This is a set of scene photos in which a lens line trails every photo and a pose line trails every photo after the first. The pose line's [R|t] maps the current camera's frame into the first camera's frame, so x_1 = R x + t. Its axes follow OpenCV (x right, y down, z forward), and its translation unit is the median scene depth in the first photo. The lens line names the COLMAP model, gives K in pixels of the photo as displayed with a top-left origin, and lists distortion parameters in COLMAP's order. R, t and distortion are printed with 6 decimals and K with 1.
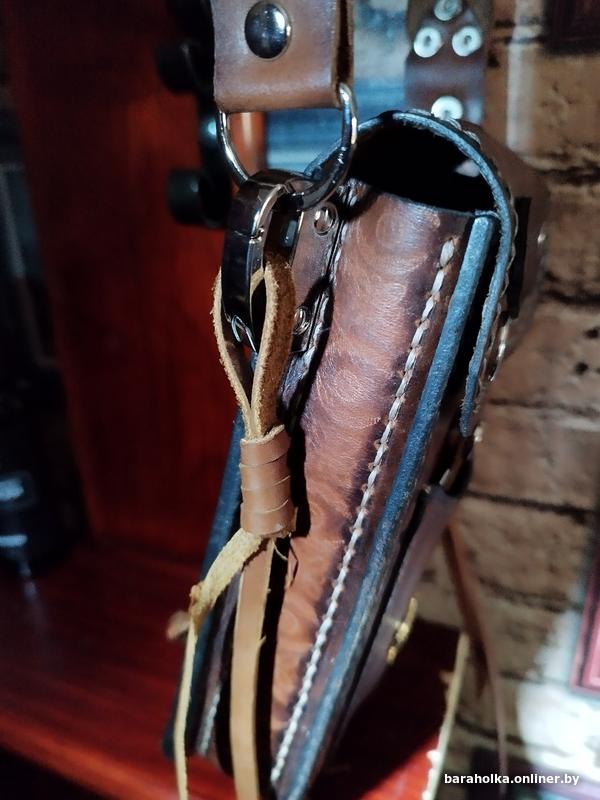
lens RADIAL K [[603.6, 0, 275.2], [0, 603.6, 398.9], [0, 0, 1]] dist [-0.061599, 0.034656]
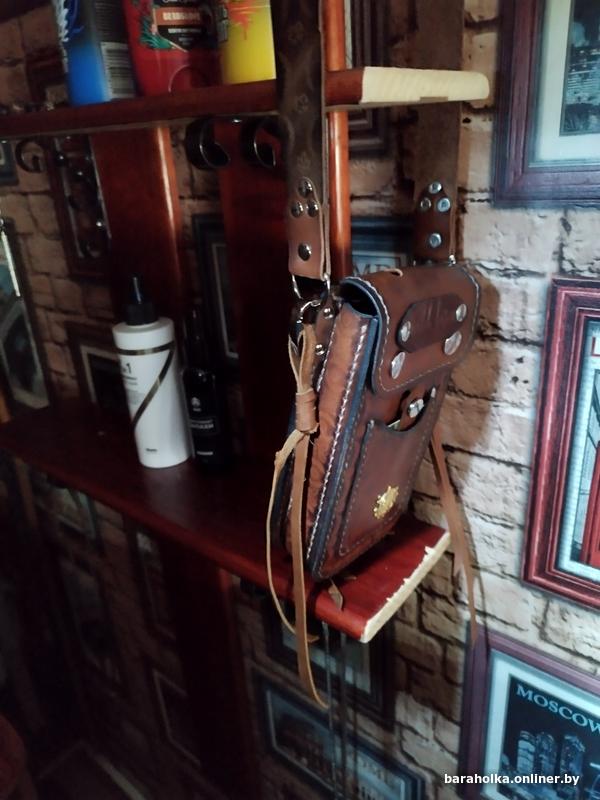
lens RADIAL K [[566.8, 0, 276.3], [0, 566.8, 400.8], [0, 0, 1]] dist [-0.007267, -0.000020]
pose [[0.955363, 0.084302, -0.283151, 0.479058], [-0.080777, 0.996440, 0.024122, 0.040731], [0.284177, -0.000173, 0.958772, -1.176653]]
